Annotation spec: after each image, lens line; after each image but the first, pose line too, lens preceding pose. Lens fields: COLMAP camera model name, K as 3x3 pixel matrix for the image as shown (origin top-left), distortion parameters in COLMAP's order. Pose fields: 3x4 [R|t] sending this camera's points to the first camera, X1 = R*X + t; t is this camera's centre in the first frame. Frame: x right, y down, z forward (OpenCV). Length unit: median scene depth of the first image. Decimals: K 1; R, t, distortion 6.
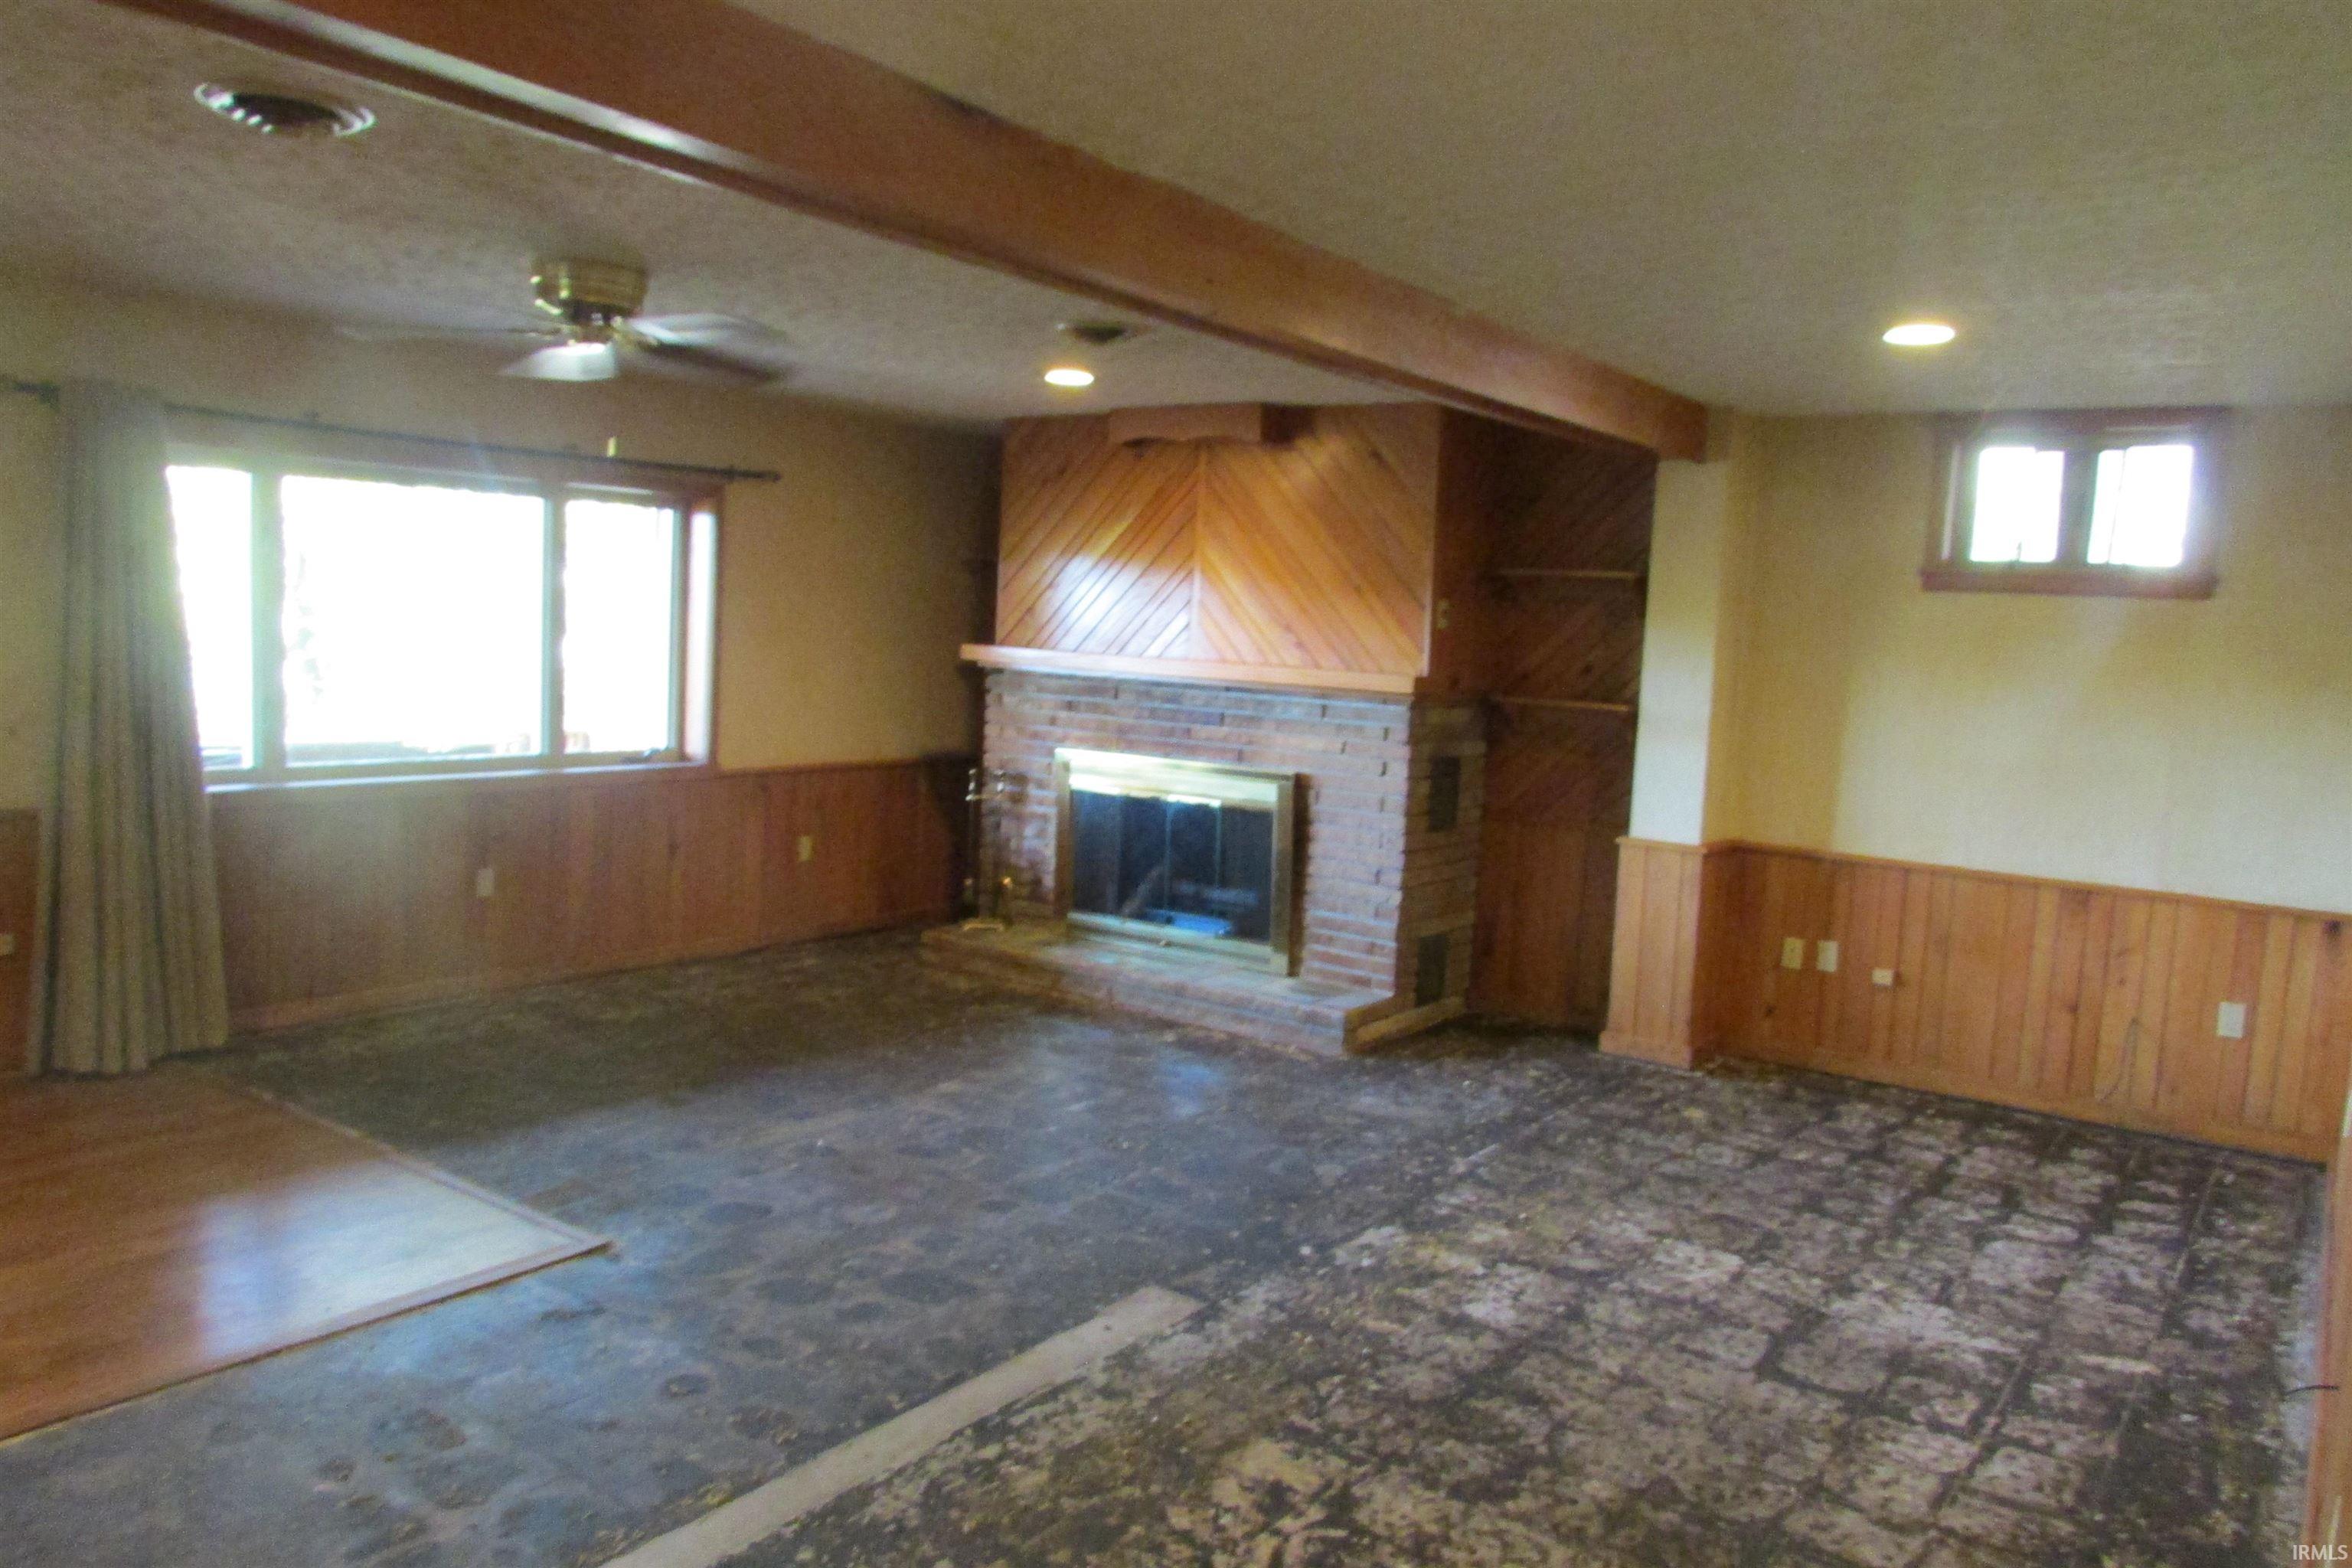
lens RADIAL K [[1690.2, 0, 1176.0], [0, 1690.2, 784.0], [0, 0, 1]] dist [-0.024234, 0.004412]
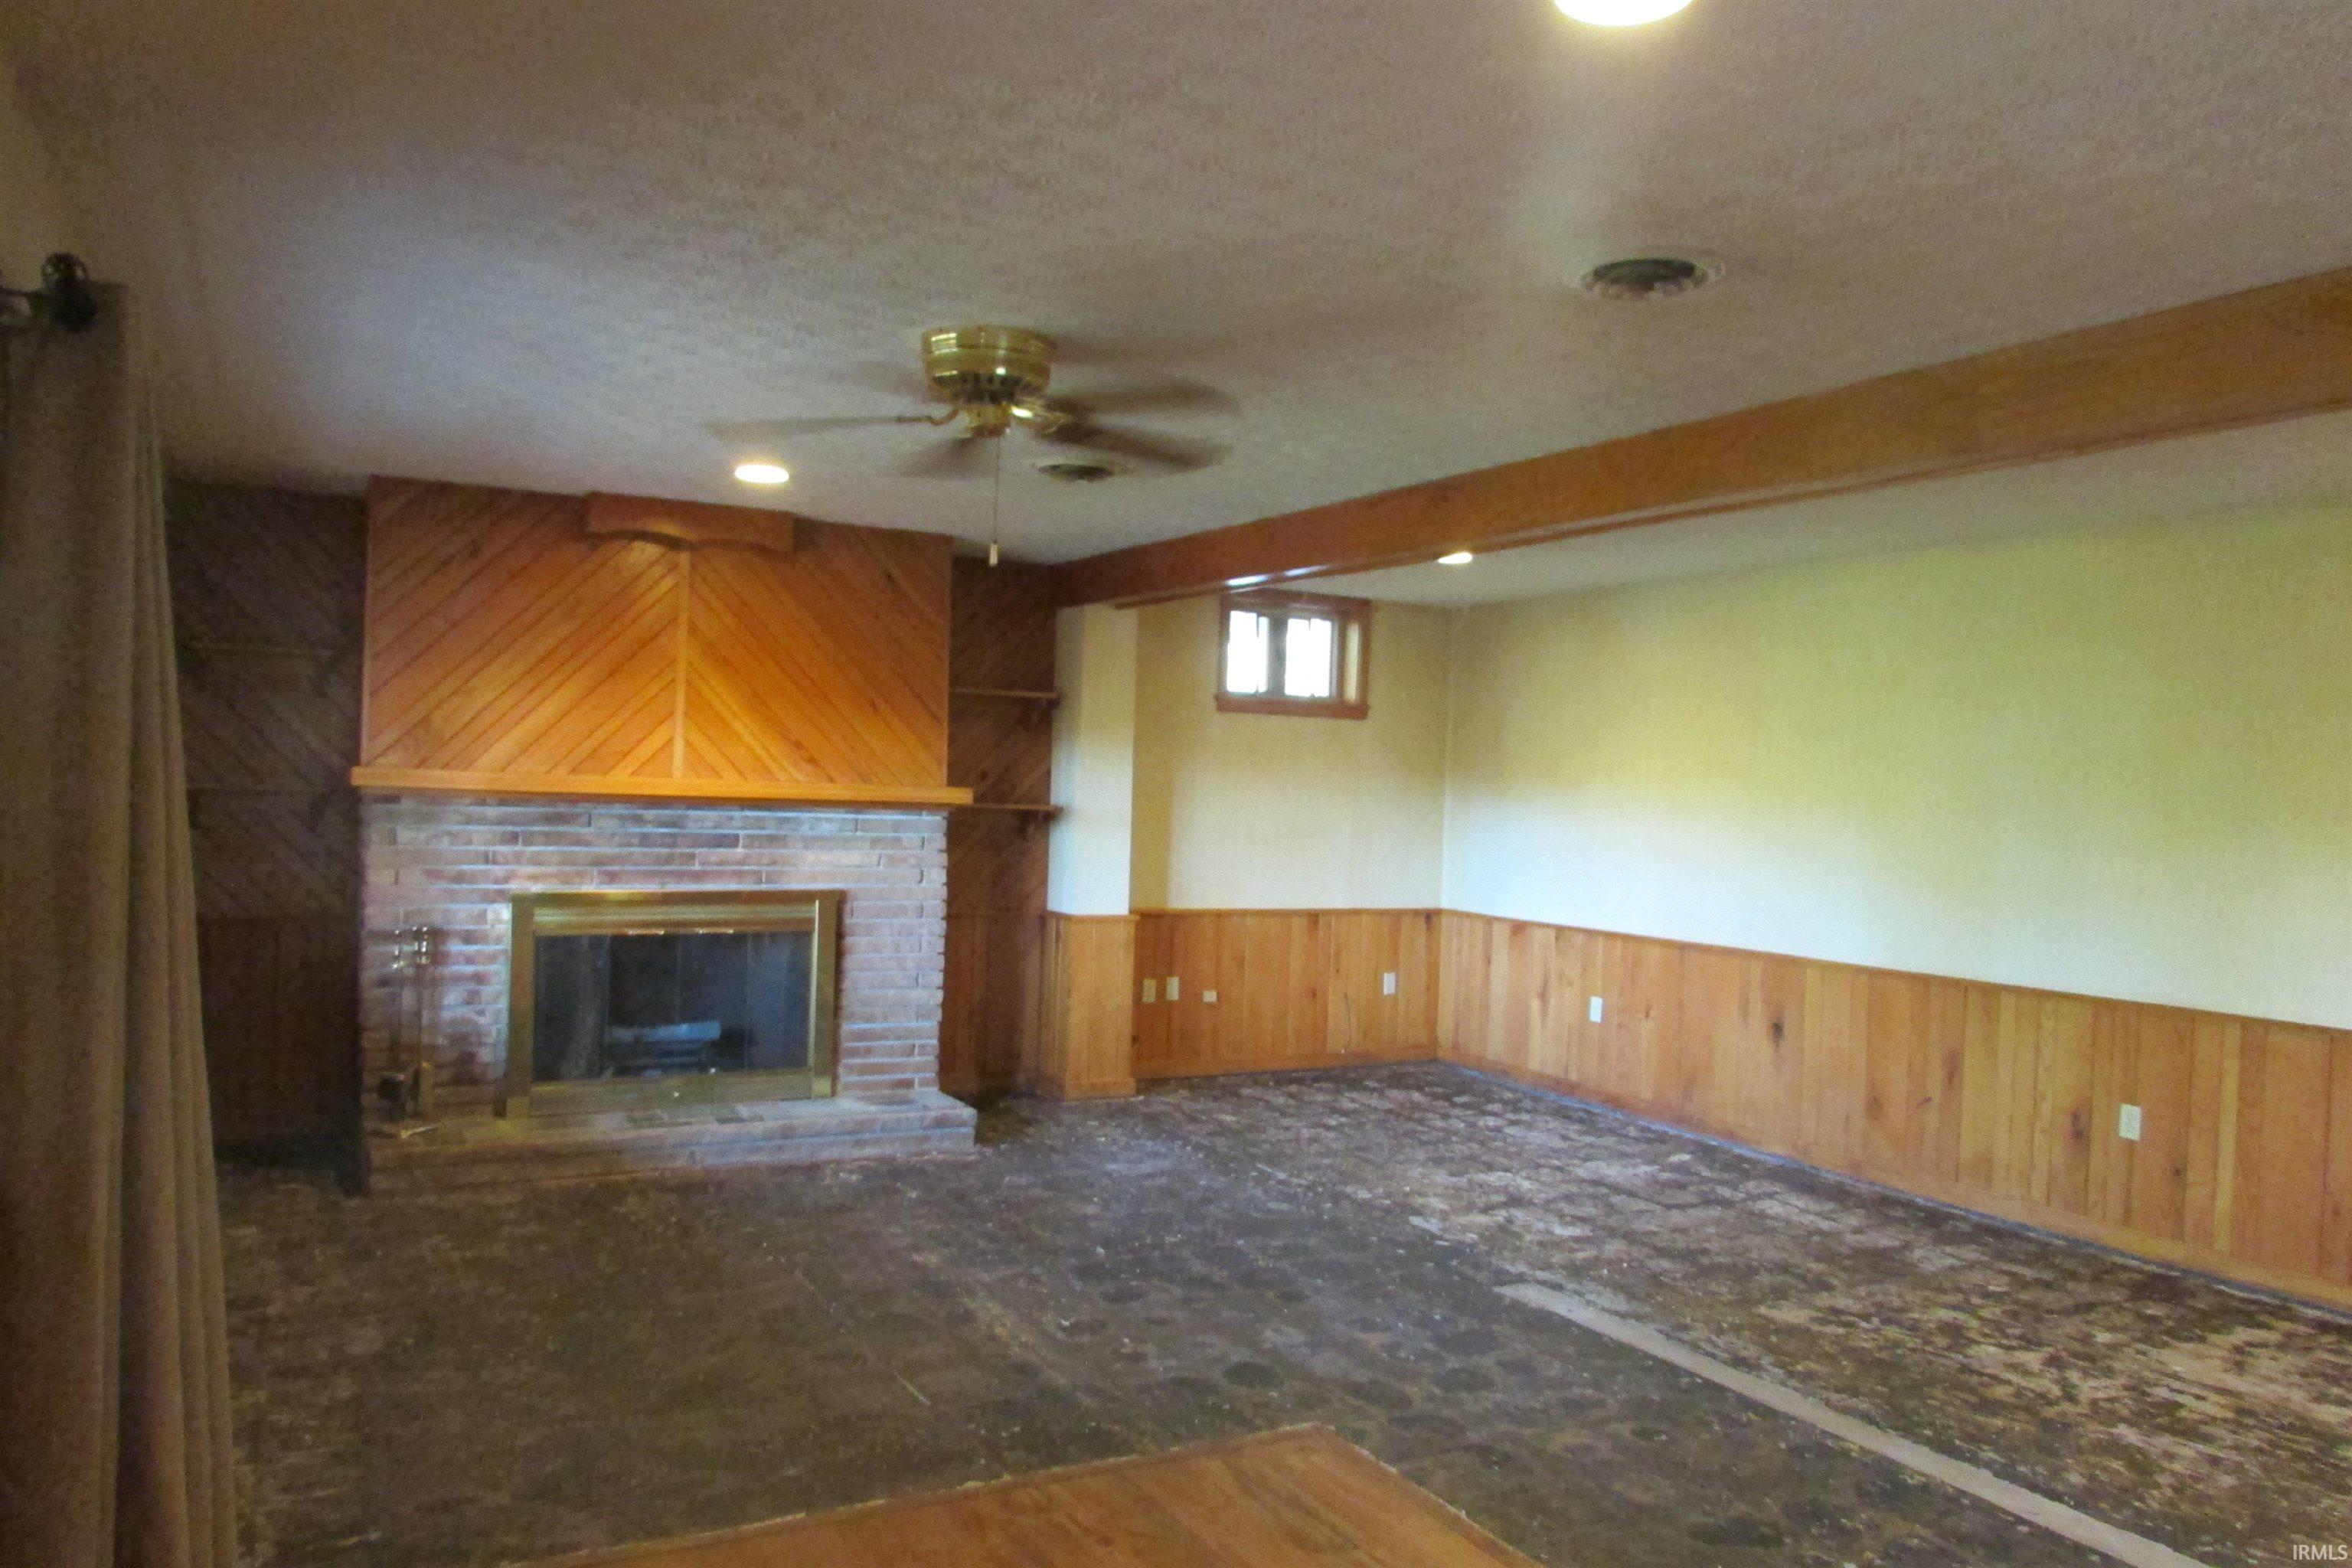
lens RADIAL K [[1690.2, 0, 1176.0], [0, 1690.2, 784.0], [0, 0, 1]] dist [-0.024234, 0.004412]
pose [[0.431383, -0.037034, 0.901408, -0.821039], [0.072872, 0.997323, 0.006100, -0.066709], [-0.899221, 0.063056, 0.432927, 0.432497]]
